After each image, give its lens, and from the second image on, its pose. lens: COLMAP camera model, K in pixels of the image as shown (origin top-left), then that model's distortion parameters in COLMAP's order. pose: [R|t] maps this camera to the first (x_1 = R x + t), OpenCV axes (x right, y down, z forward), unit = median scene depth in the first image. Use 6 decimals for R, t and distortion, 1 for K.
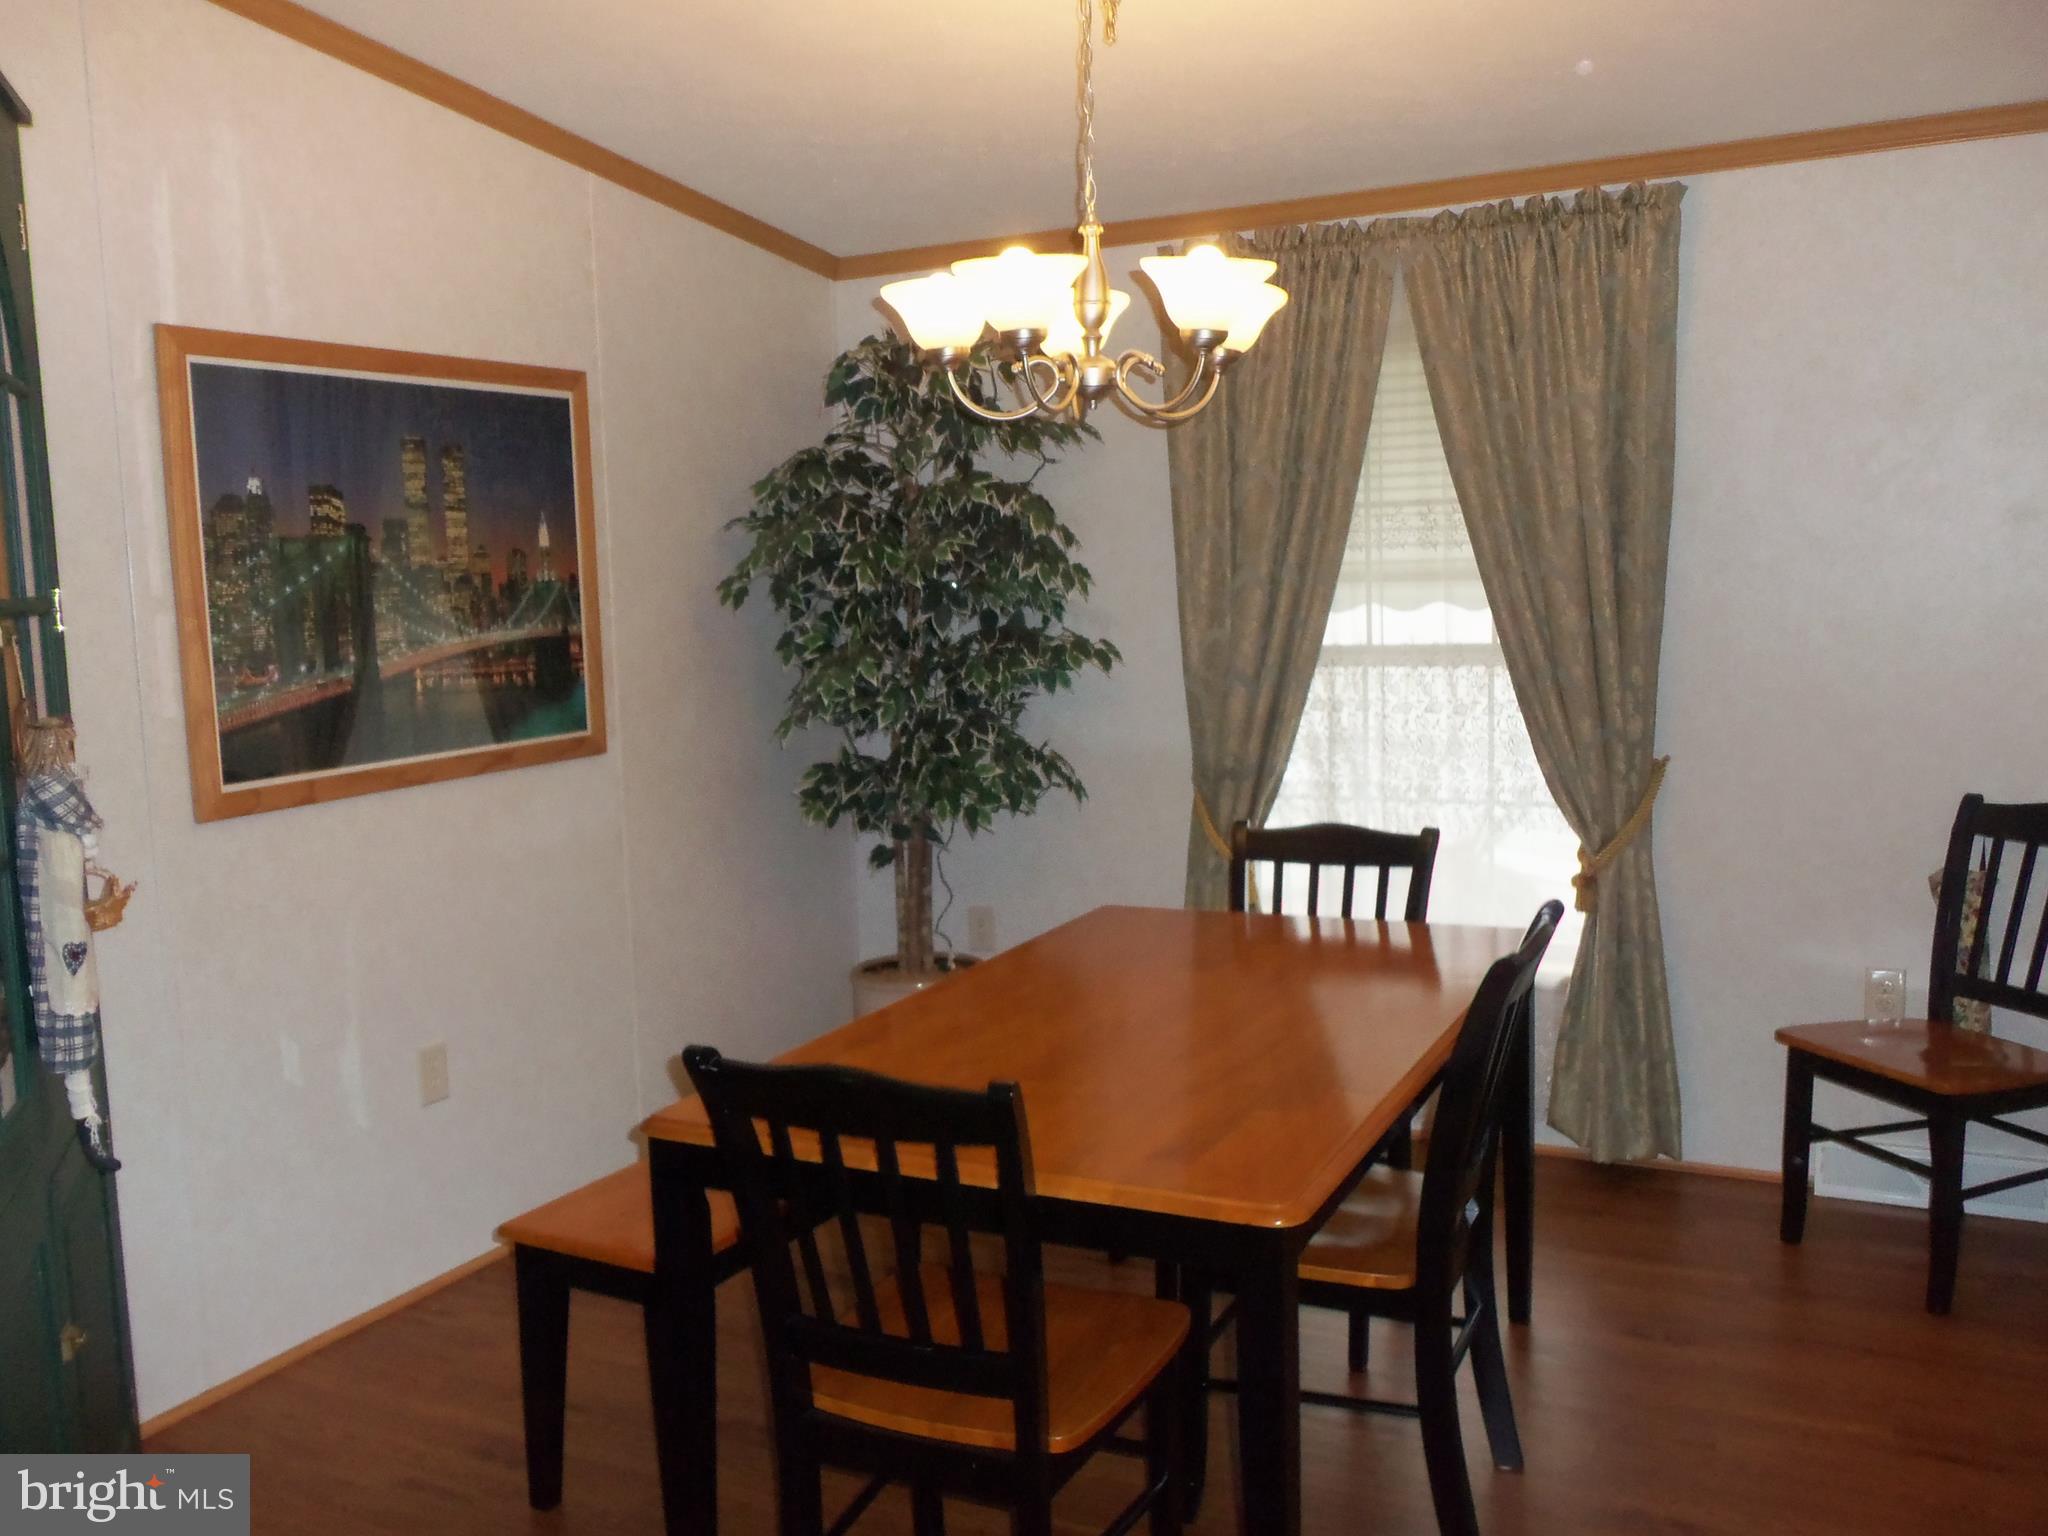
lens RADIAL K [[1719.7, 0, 1021.6], [0, 1719.7, 766.8], [0, 0, 1]] dist [-0.041674, 0.043131]
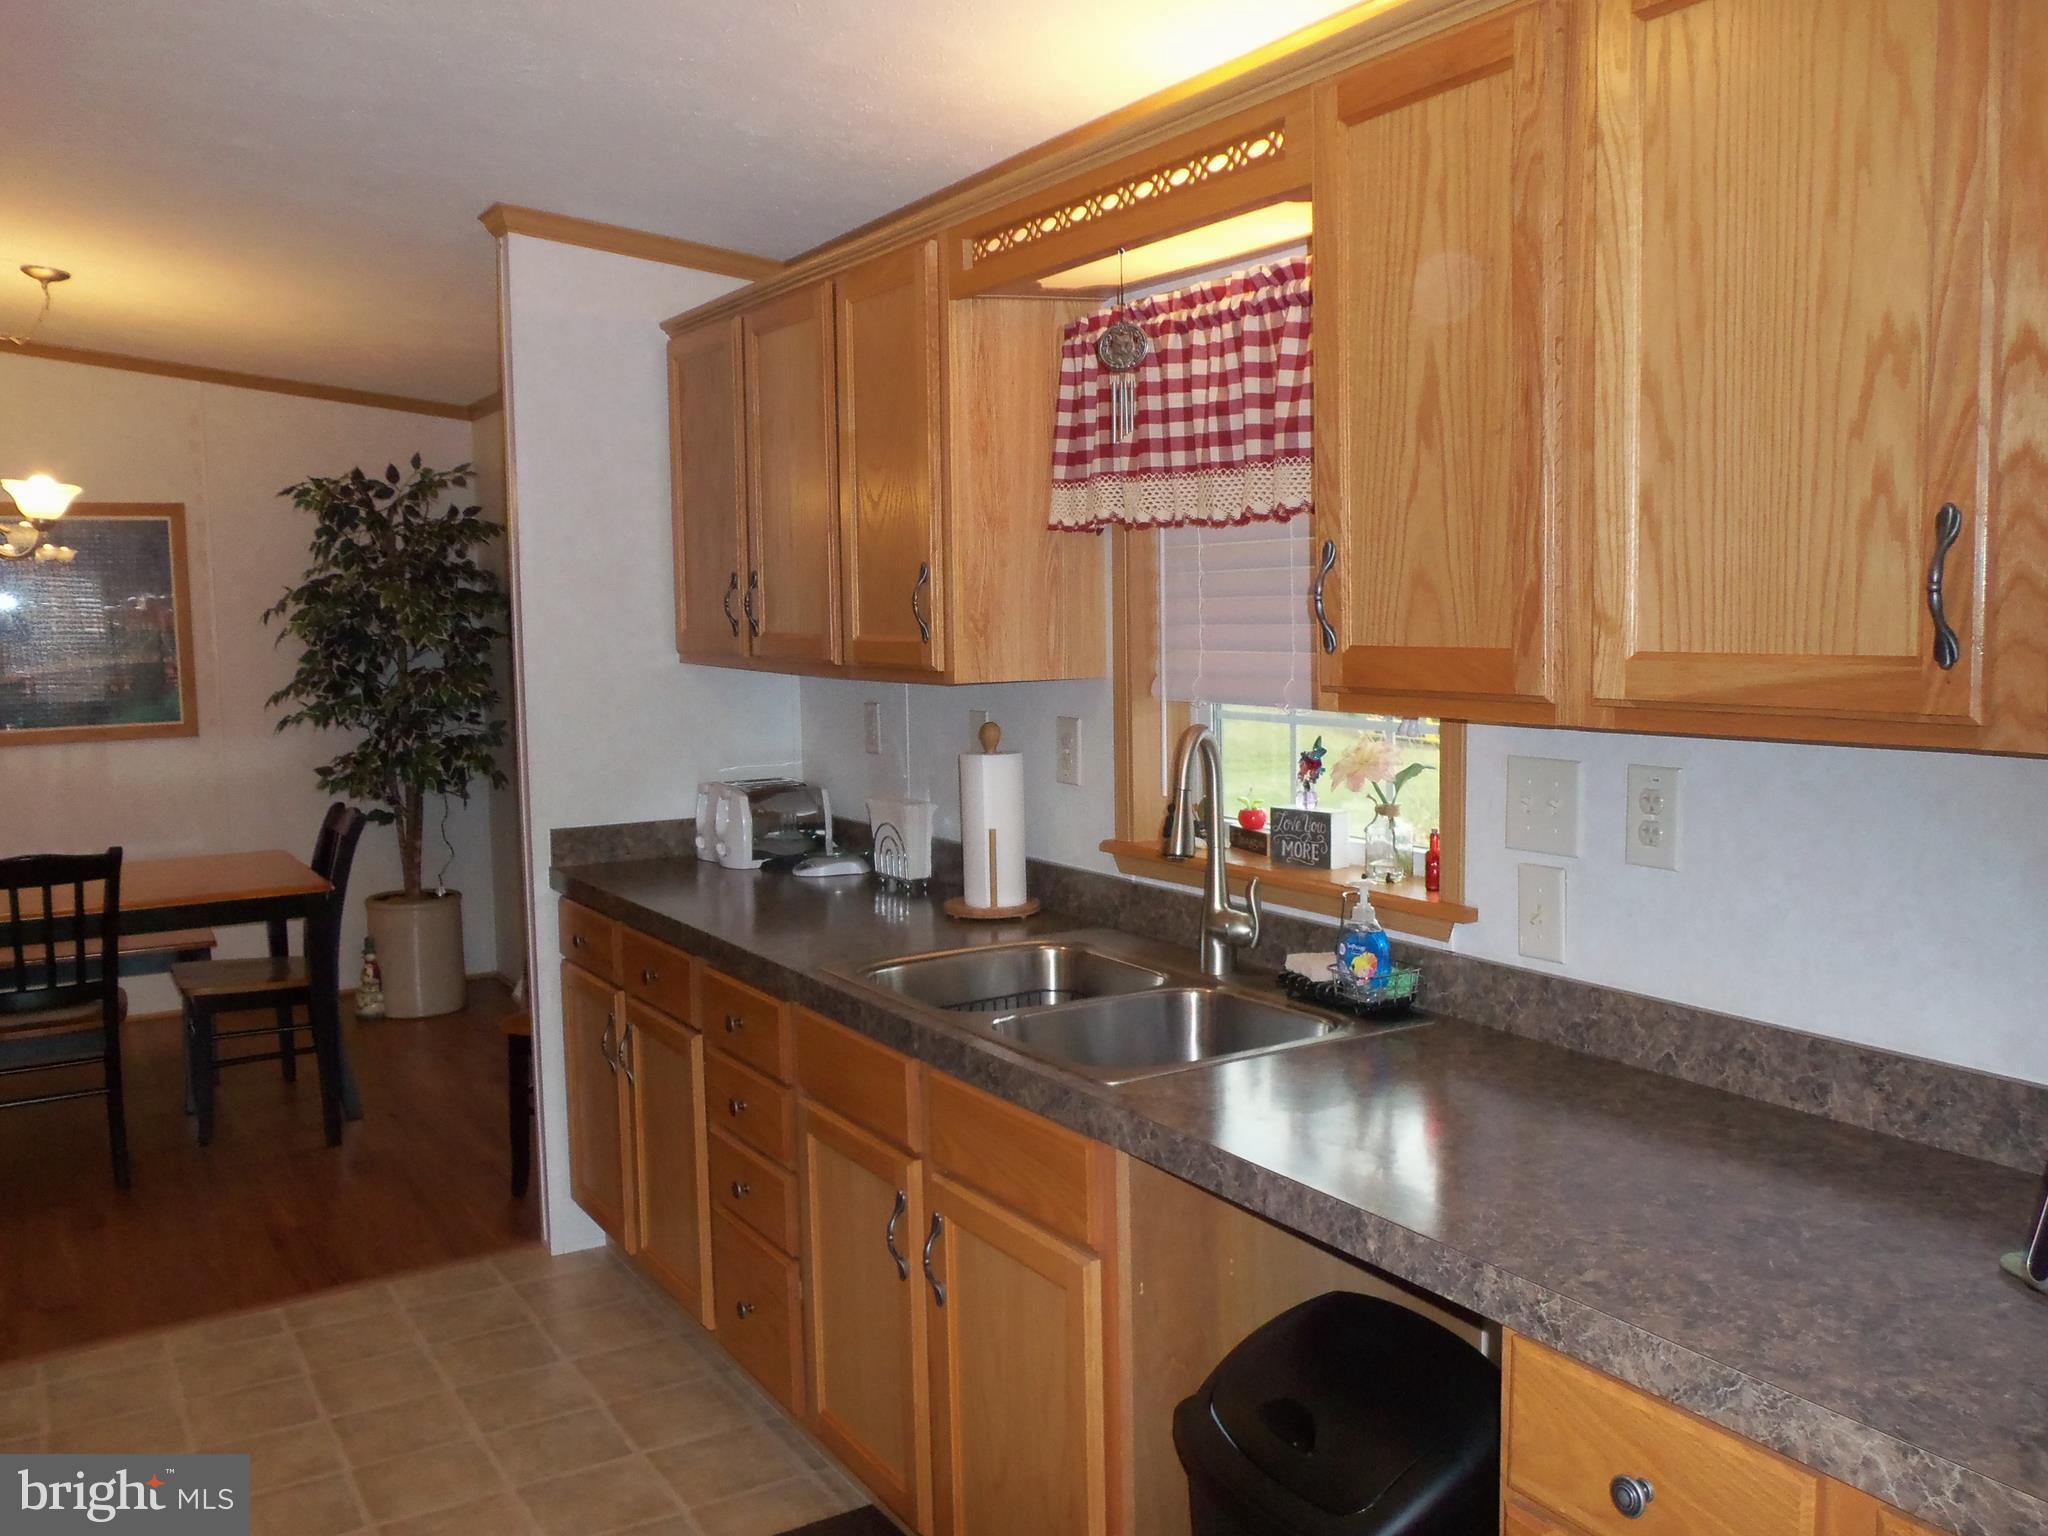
lens RADIAL K [[1719.7, 0, 1020.0], [0, 1719.7, 767.1], [0, 0, 1]] dist [-0.041674, 0.043131]
pose [[0.855486, 0.065121, -0.513715, 1.535930], [-0.072160, 0.997373, 0.006265, -0.055116], [0.512773, 0.031711, 0.857938, 0.017323]]
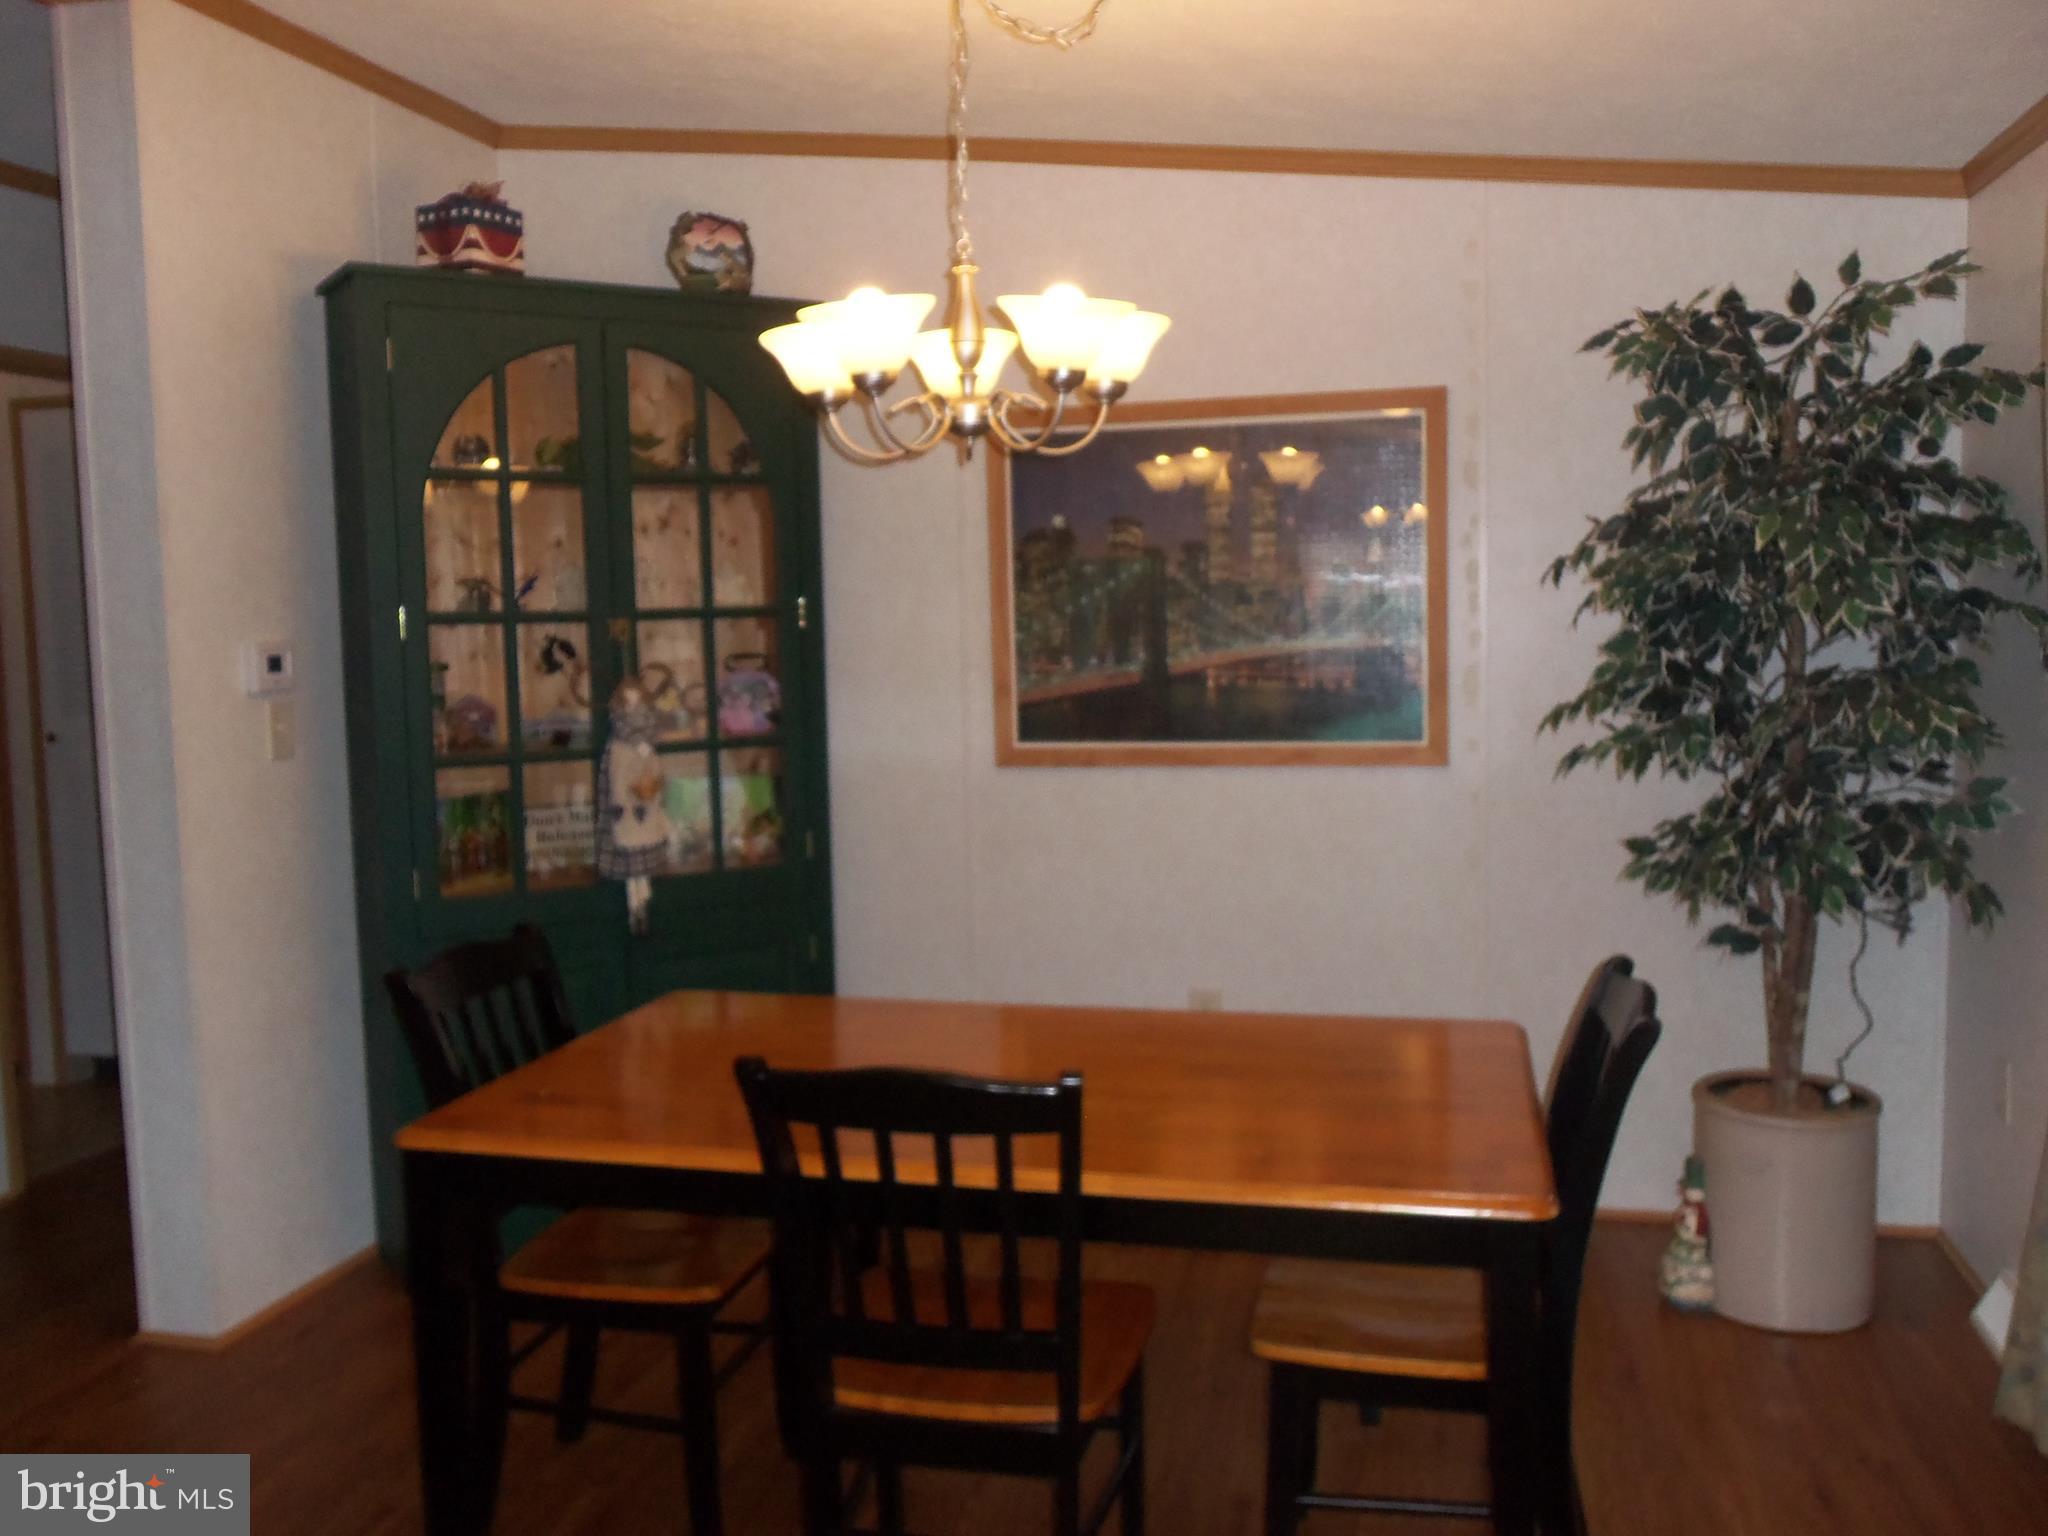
lens RADIAL K [[1719.7, 0, 1013.8], [0, 1719.7, 765.9], [0, 0, 1]] dist [-0.041674, 0.043131]
pose [[0.230865, 0.116761, -0.965955, 0.814404], [-0.100934, 0.990291, 0.095579, -0.096181], [0.967736, 0.075432, 0.240409, 0.629229]]
